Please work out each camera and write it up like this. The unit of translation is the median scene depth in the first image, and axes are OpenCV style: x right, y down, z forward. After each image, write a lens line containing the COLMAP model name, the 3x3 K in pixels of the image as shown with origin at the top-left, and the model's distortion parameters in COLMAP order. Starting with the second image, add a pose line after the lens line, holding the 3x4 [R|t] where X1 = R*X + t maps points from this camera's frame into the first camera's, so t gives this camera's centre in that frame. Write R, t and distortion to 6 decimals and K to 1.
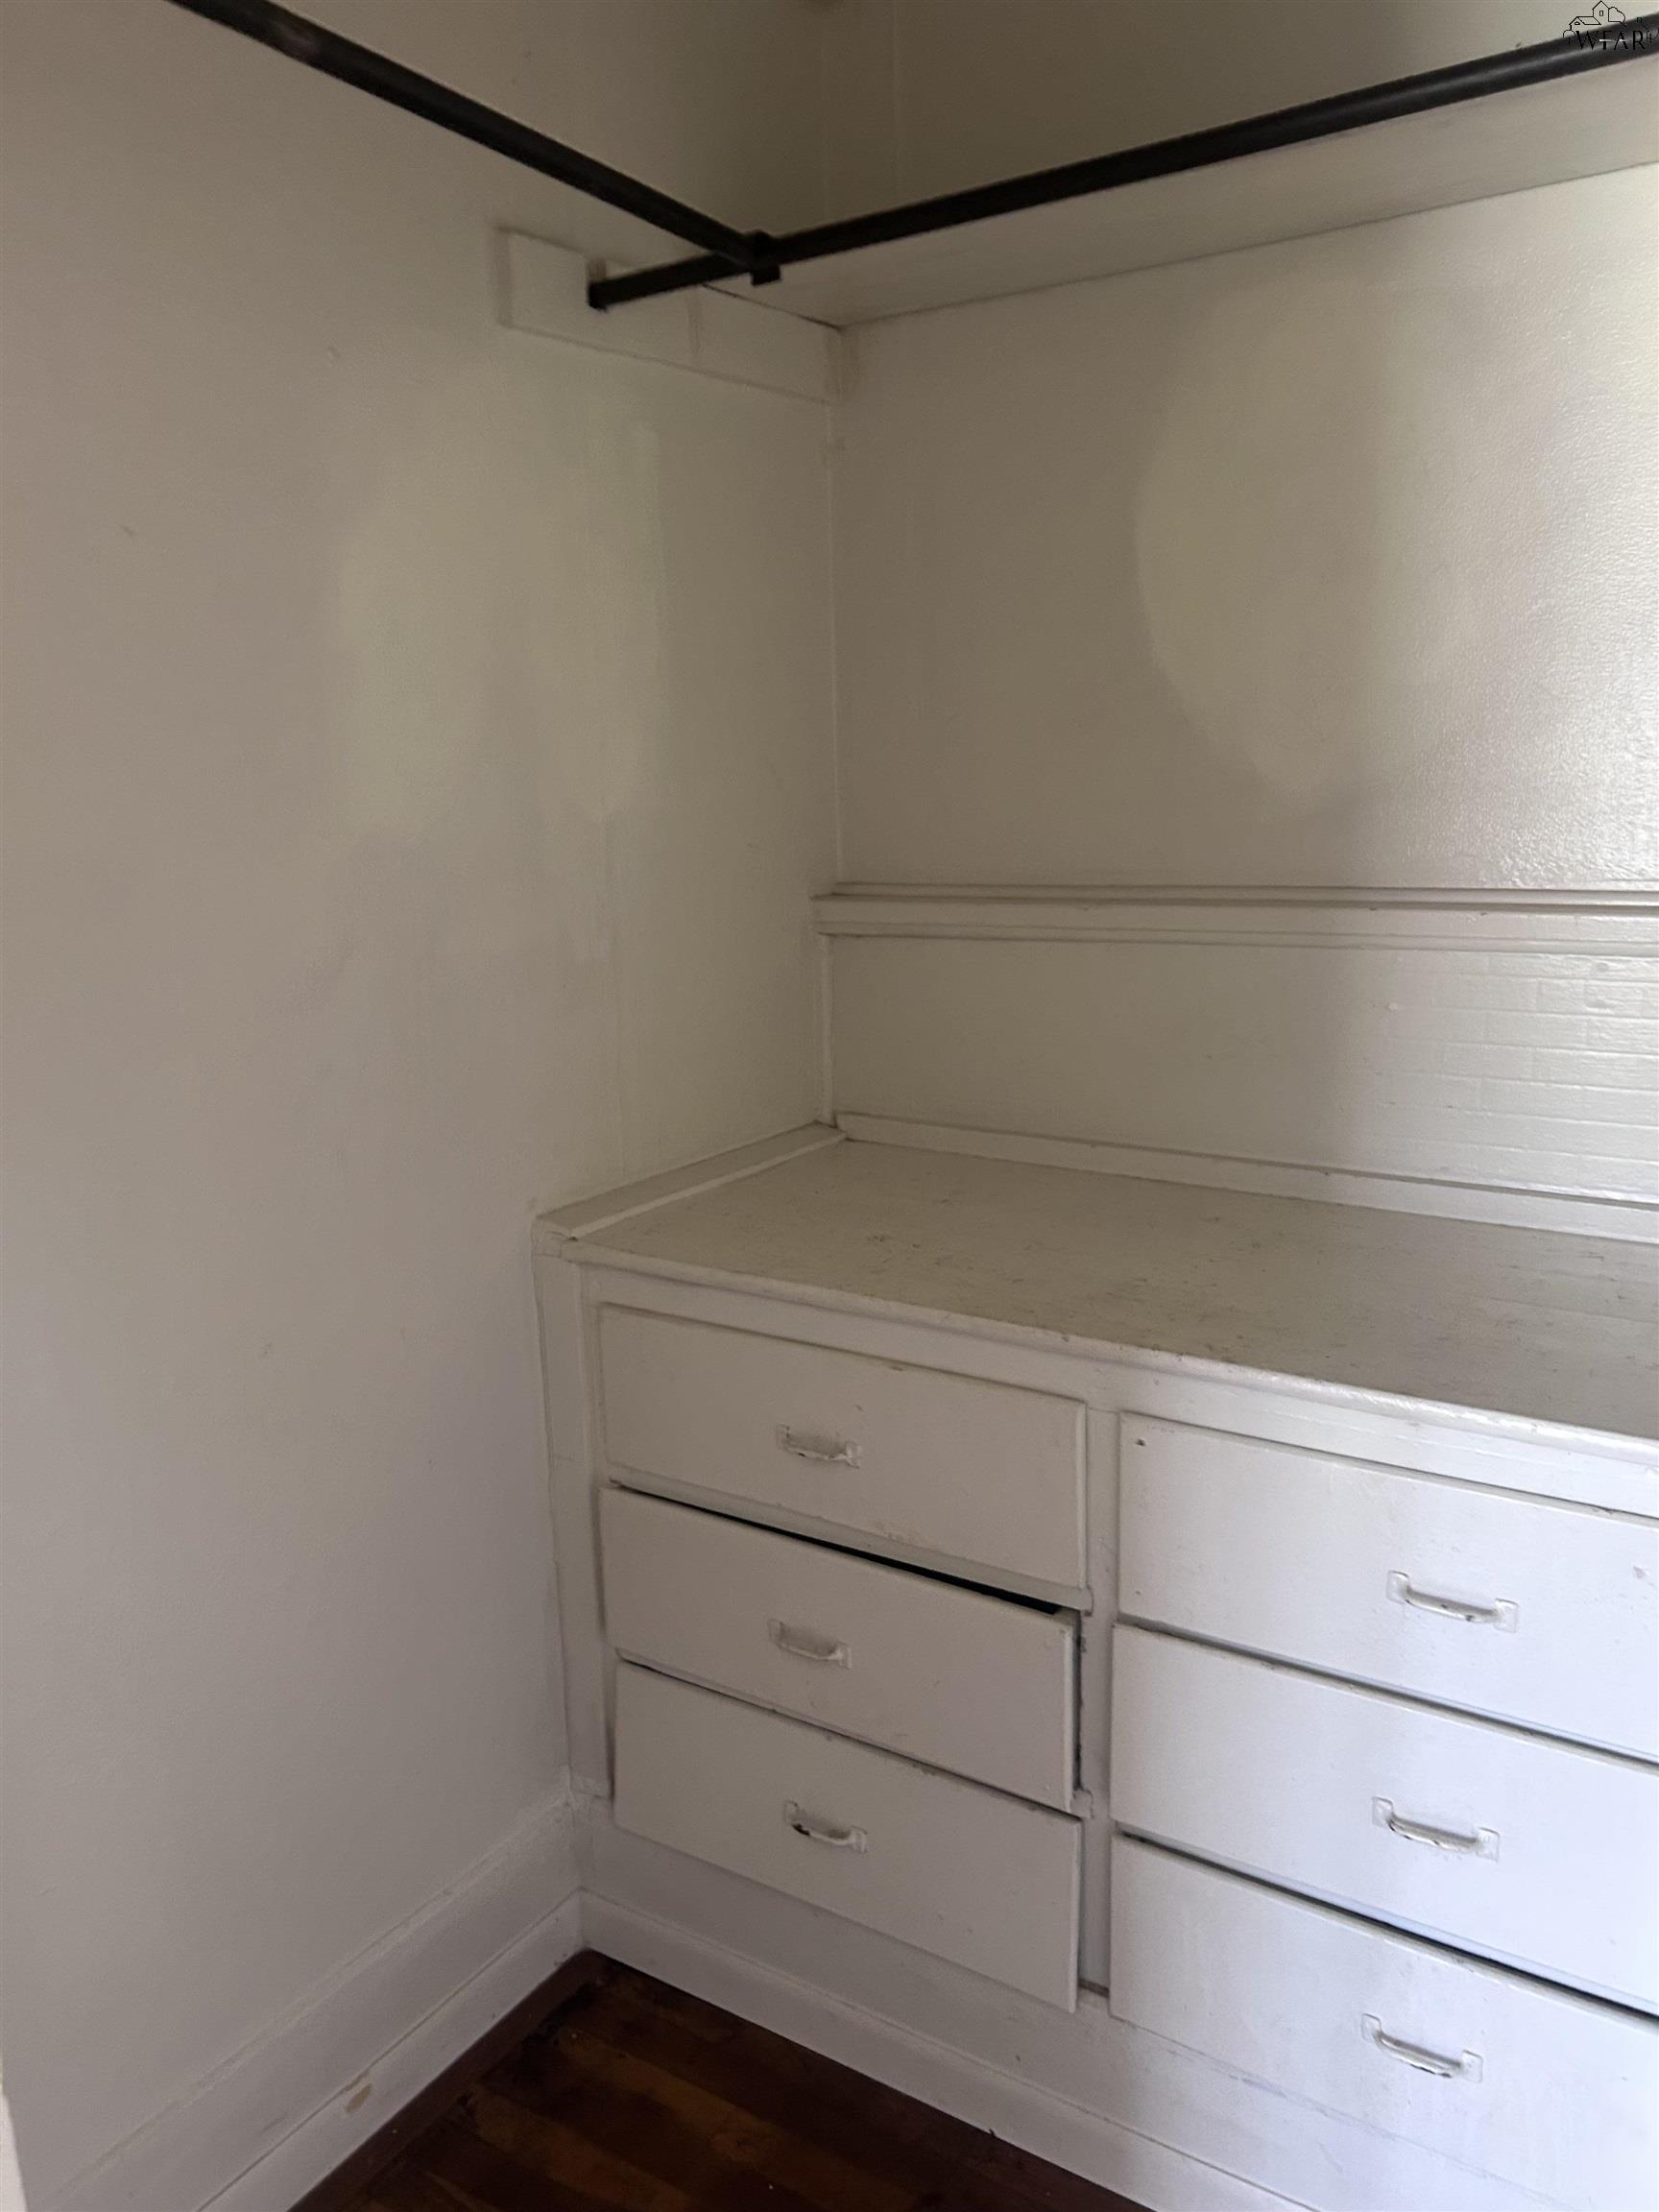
lens RADIAL K [[1695.6, 0, 788.5], [0, 1695.6, 1117.0], [0, 0, 1]] dist [0.087112, -0.165642]
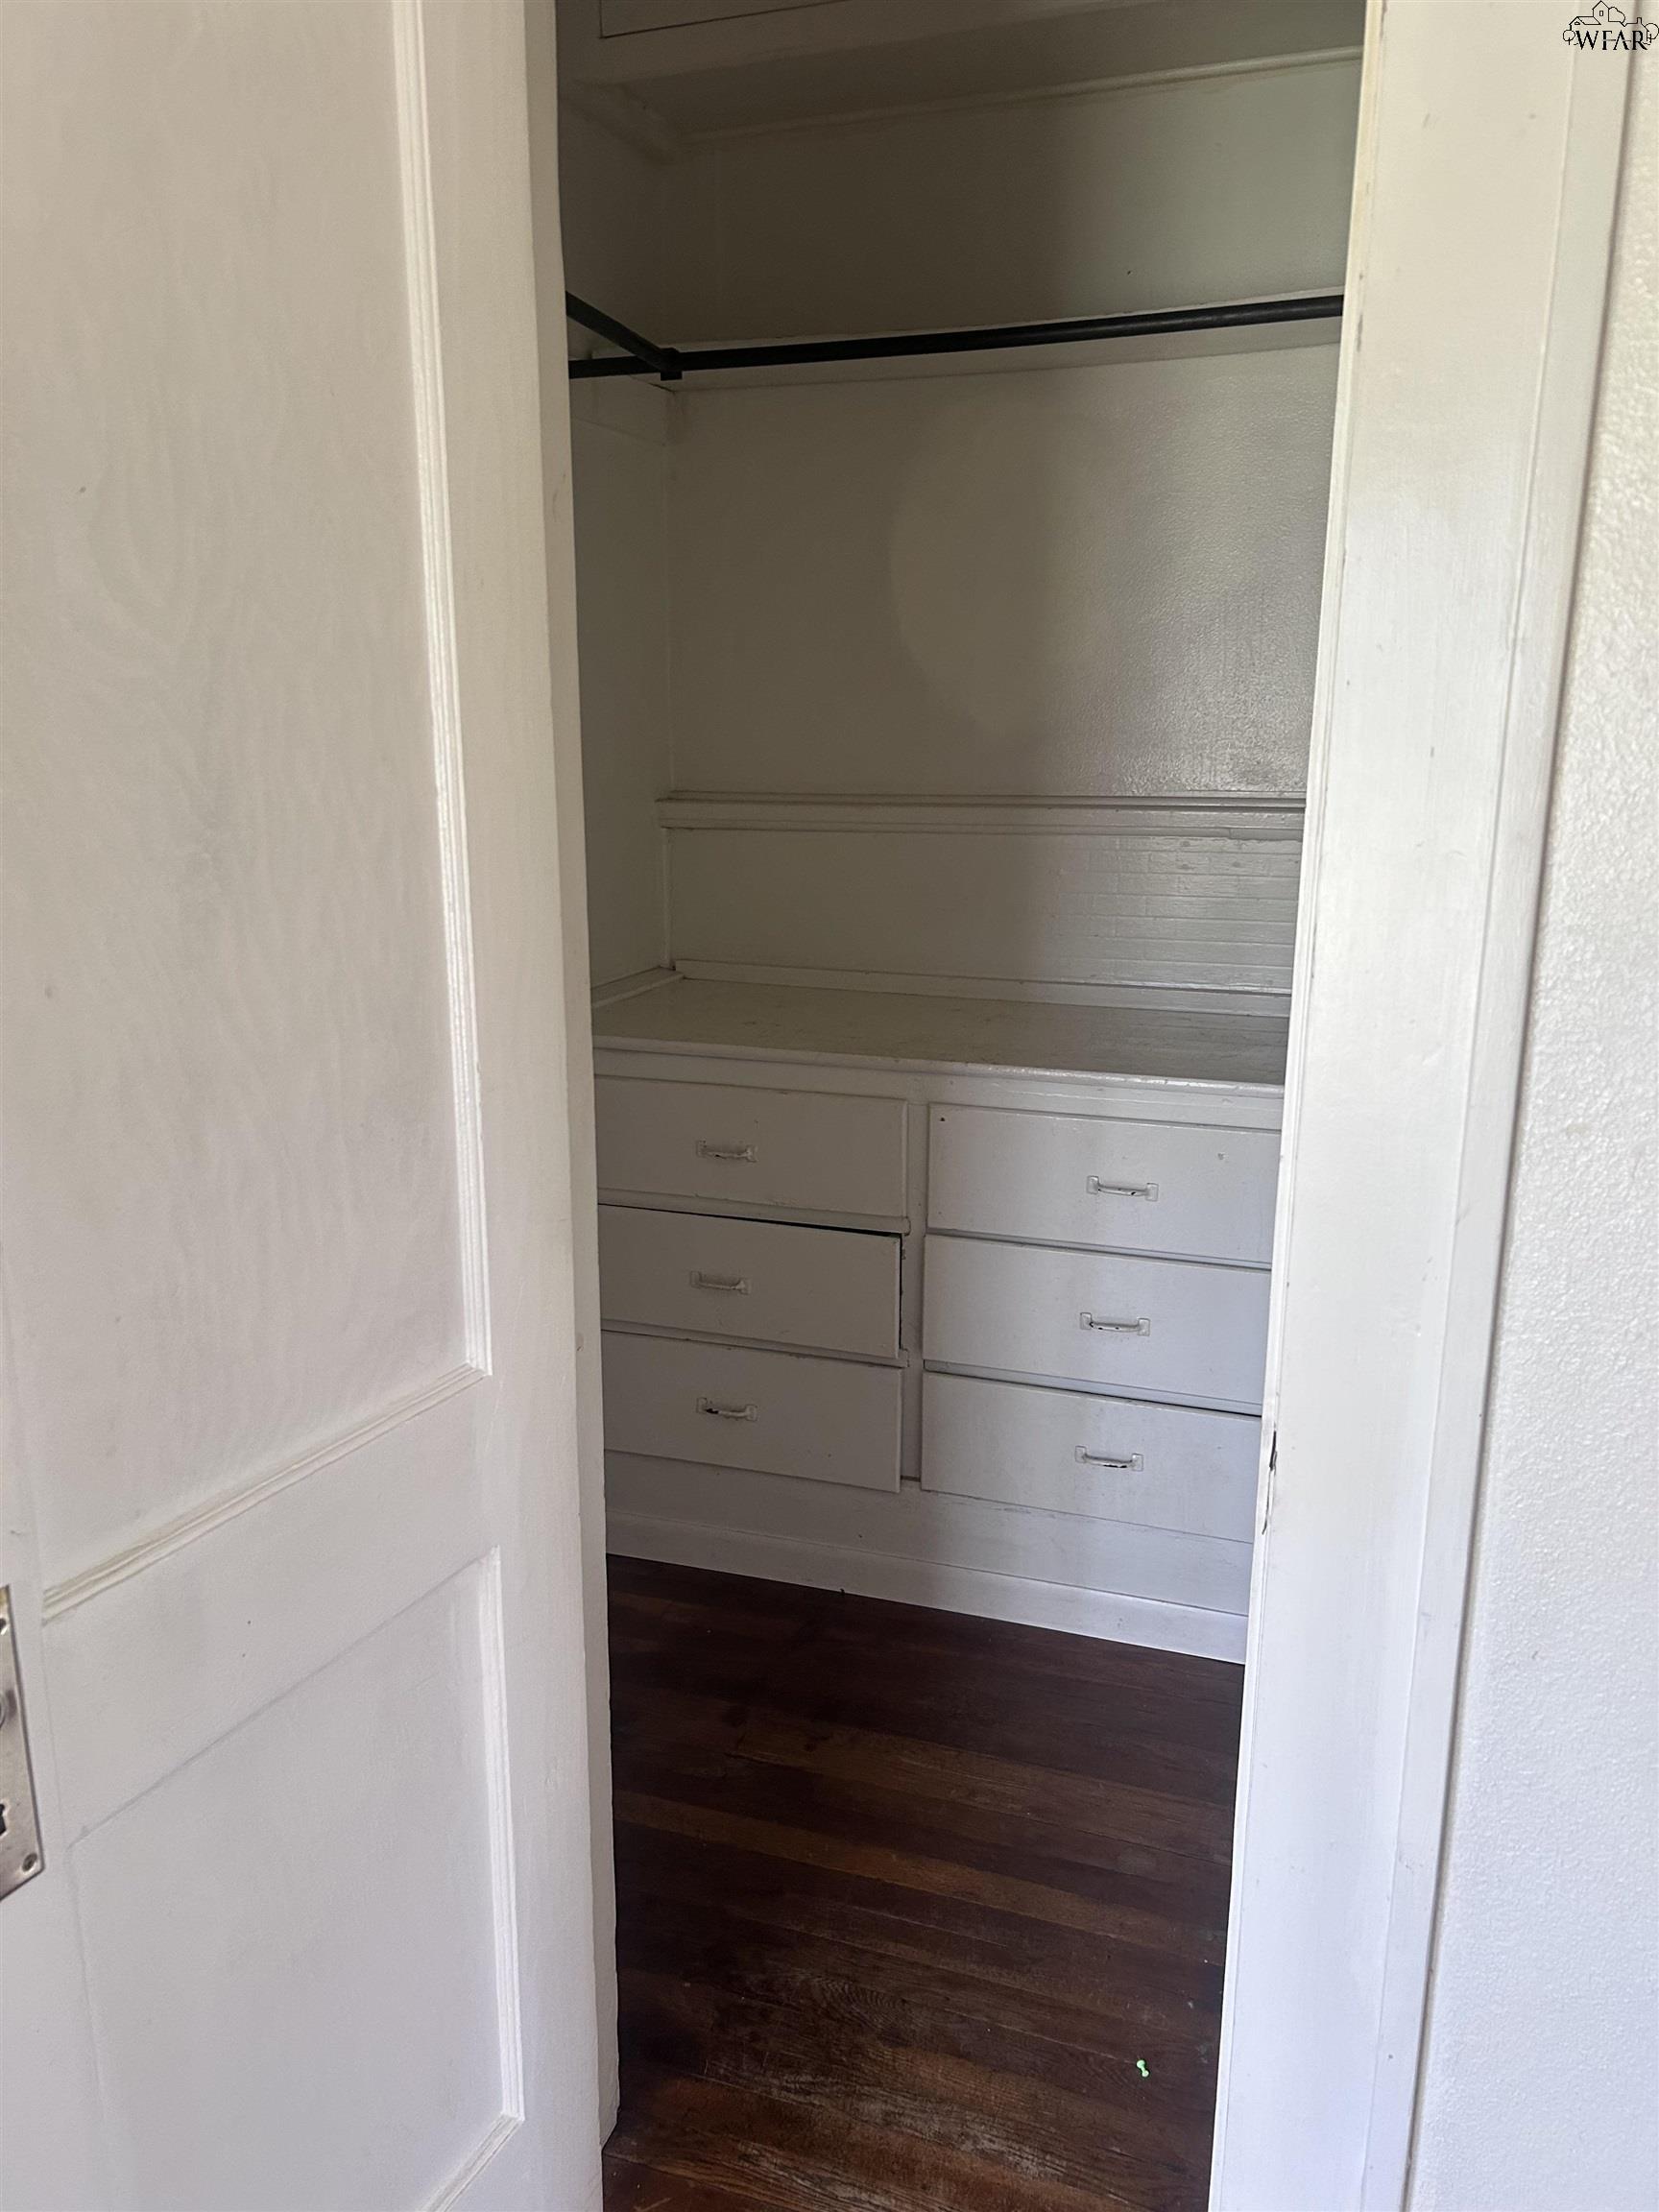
lens RADIAL K [[1683.8, 0, 829.5], [0, 1683.8, 1106.0], [0, 0, 1]] dist [0.009448, -0.007697]
pose [[0.967477, -0.028310, 0.251371, -0.276748], [0.022781, 0.999431, 0.024882, 0.120604], [-0.251932, -0.018346, 0.967571, -0.492074]]
